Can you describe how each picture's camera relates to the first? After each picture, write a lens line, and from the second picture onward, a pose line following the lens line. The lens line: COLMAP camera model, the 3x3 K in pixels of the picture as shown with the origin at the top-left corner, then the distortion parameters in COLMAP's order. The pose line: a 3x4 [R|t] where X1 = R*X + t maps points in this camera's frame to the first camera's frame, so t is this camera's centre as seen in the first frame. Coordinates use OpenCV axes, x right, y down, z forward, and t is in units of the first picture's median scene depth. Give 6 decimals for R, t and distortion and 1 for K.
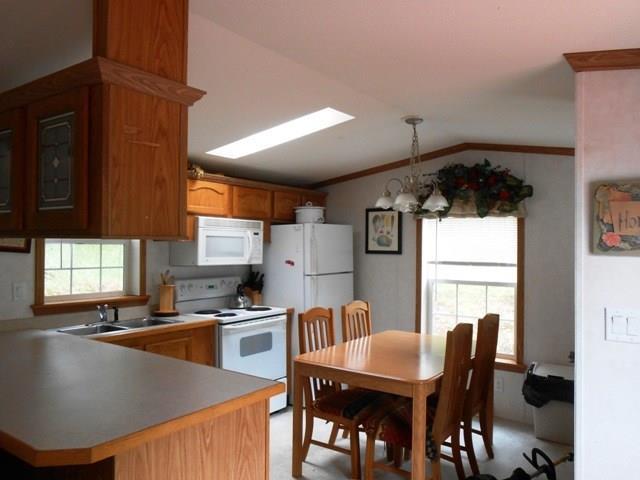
lens RADIAL K [[510.5, 0, 317.6], [0, 510.5, 242.2], [0, 0, 1]] dist [-0.010781, 0.035072]
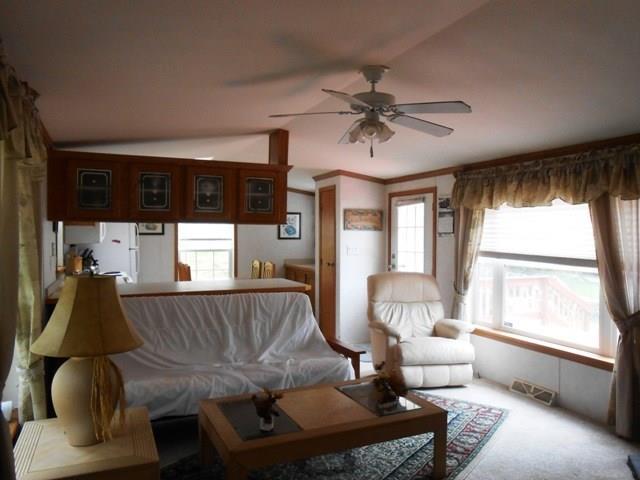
lens RADIAL K [[510.5, 0, 317.6], [0, 510.5, 242.2], [0, 0, 1]] dist [-0.010781, 0.035072]
pose [[0.422853, -0.017950, 0.906020, -1.141969], [-0.001036, 0.999794, 0.020291, 0.014623], [-0.906198, -0.009518, 0.422747, -0.102659]]
